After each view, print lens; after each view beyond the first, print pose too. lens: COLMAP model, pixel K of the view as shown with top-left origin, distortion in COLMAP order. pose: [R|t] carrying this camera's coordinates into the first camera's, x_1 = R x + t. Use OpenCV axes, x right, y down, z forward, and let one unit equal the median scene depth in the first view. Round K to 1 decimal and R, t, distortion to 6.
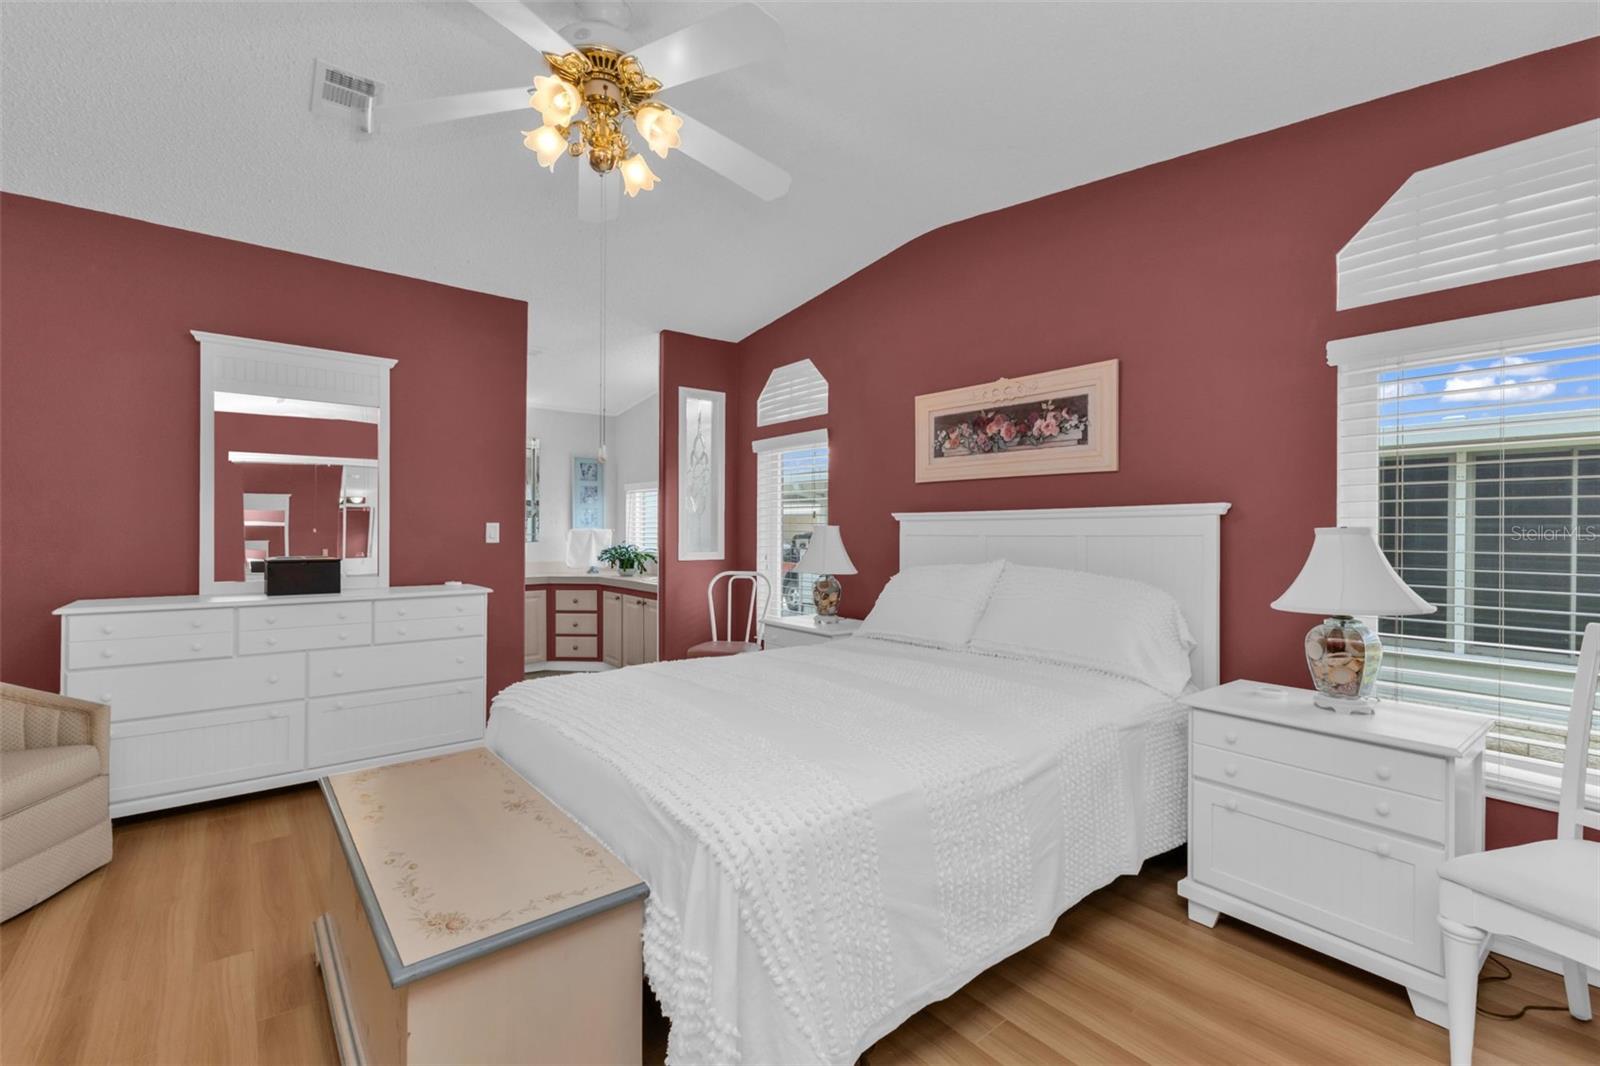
lens RADIAL K [[684.6, 0, 806.6], [0, 684.6, 530.7], [0, 0, 1]] dist [0.013470, -0.004272]
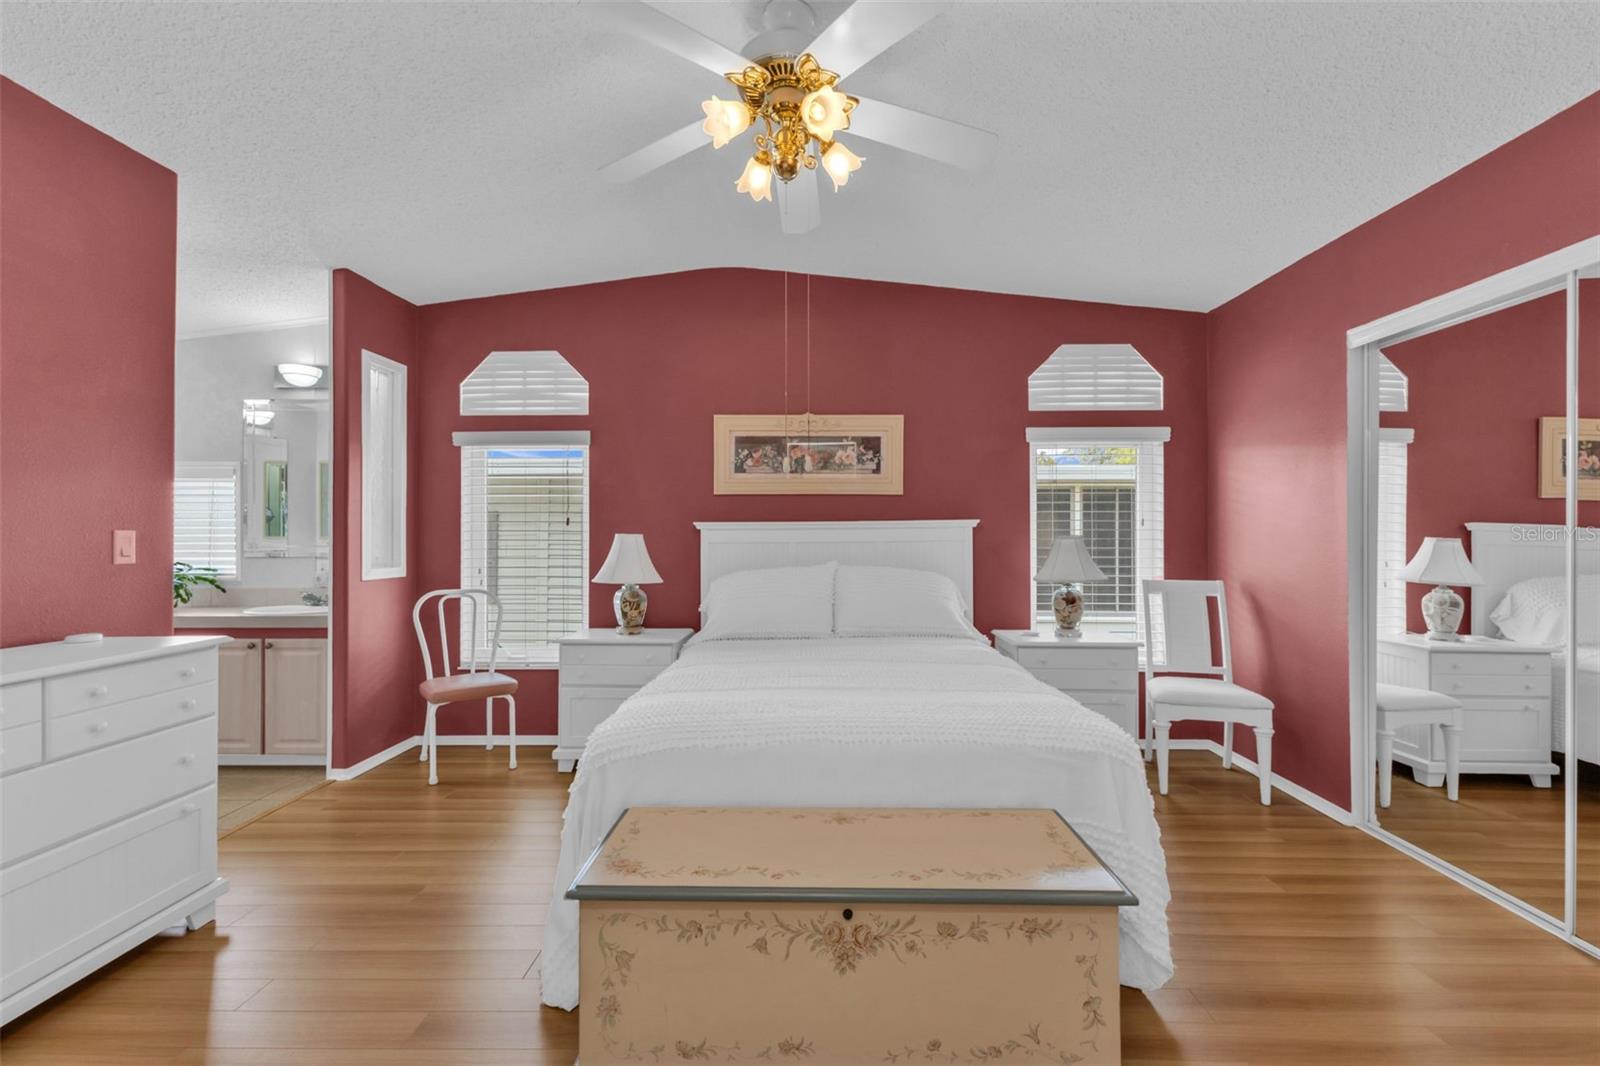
lens RADIAL K [[684.6, 0, 805.5], [0, 684.6, 531.7], [0, 0, 1]] dist [0.013470, -0.004272]
pose [[0.660541, 0.000427, 0.750790, -0.567096], [0.004921, 0.999976, -0.004898, -0.005037], [-0.750774, 0.006931, 0.660523, 0.180498]]
